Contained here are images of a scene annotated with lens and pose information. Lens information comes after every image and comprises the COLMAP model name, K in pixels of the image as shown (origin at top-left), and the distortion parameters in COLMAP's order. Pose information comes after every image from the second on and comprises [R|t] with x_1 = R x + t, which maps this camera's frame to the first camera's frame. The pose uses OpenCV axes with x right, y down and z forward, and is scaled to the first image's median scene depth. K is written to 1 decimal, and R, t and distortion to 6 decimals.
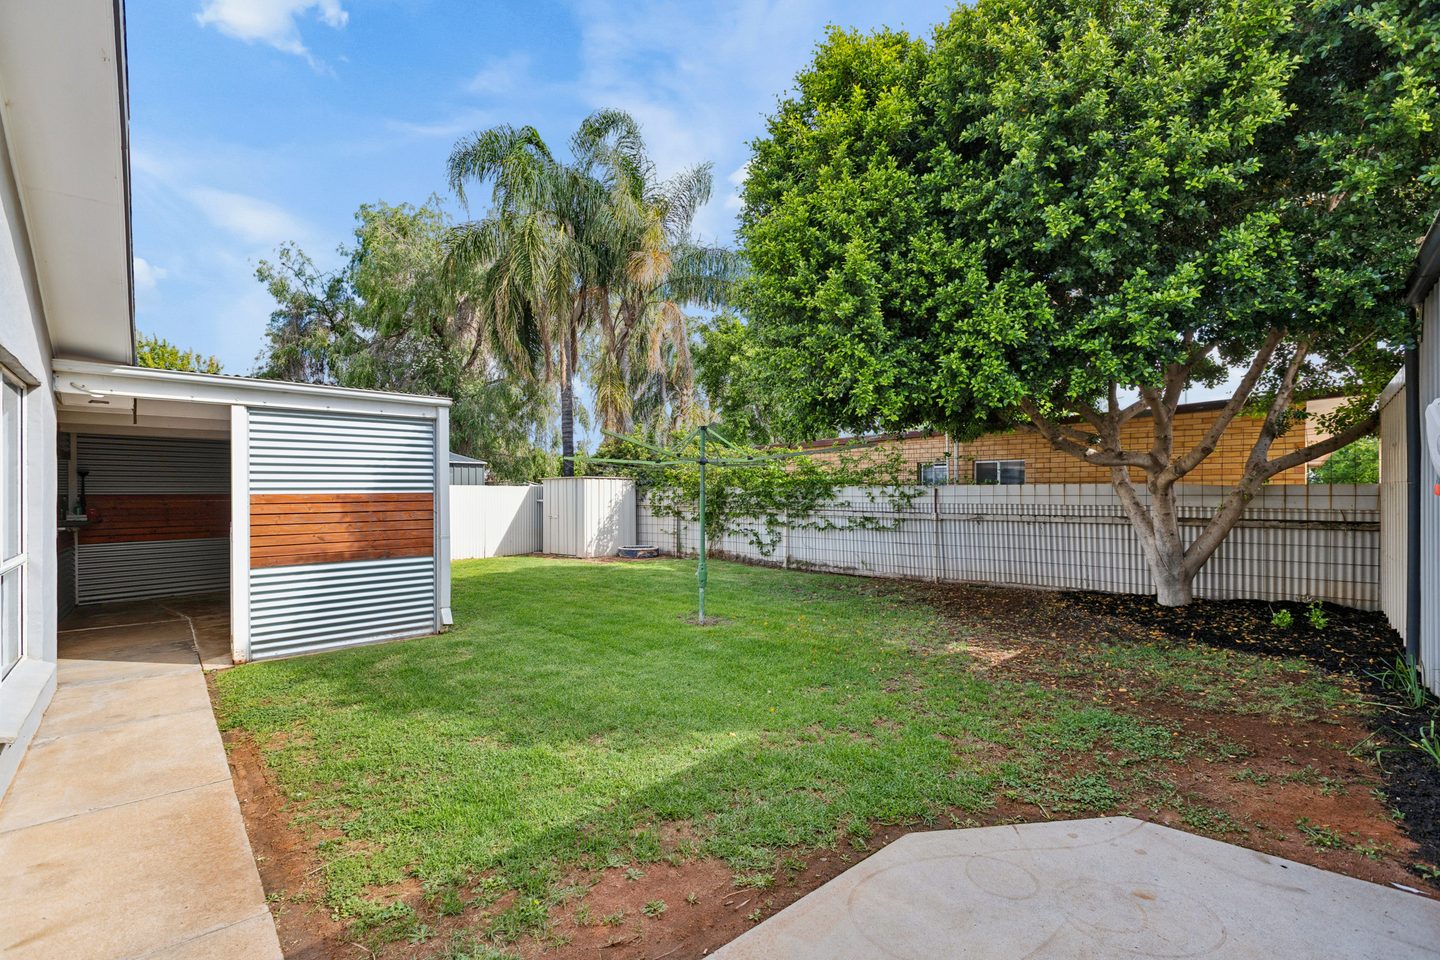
lens RADIAL K [[644.9, 0, 724.4], [0, 644.9, 484.6], [0, 0, 1]] dist [0.001538, 0.000176]
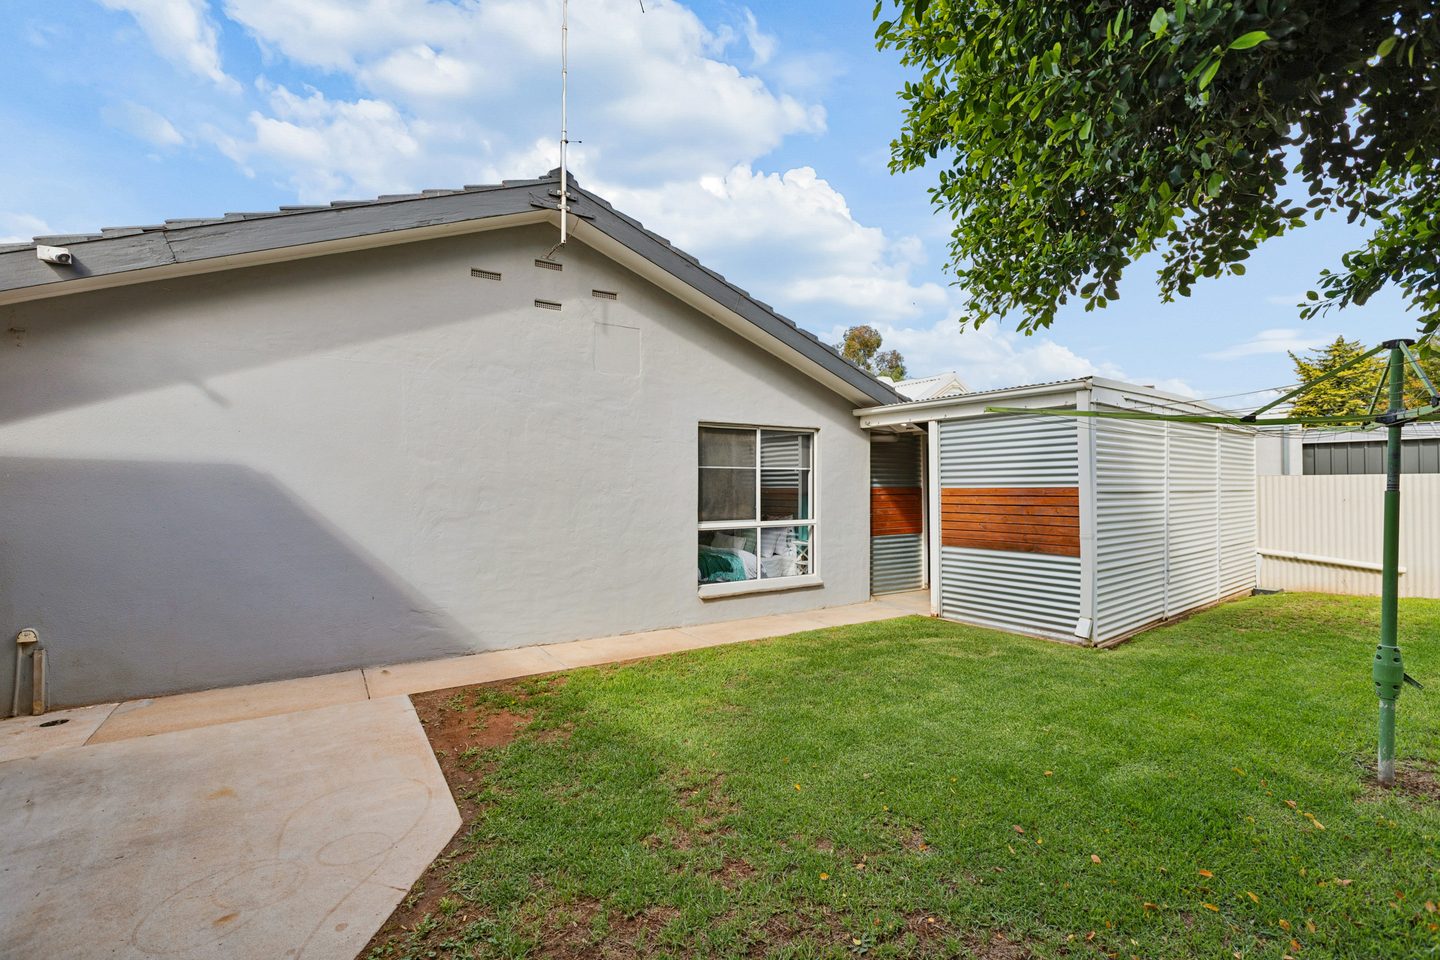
lens RADIAL K [[644.9, 0, 724.4], [0, 644.9, 484.6], [0, 0, 1]] dist [0.001538, 0.000176]
pose [[-0.155024, -0.000660, -0.987911, 0.598846], [0.014871, 0.999885, -0.003002, 0.005415], [0.987799, -0.015157, -0.154996, 0.764031]]
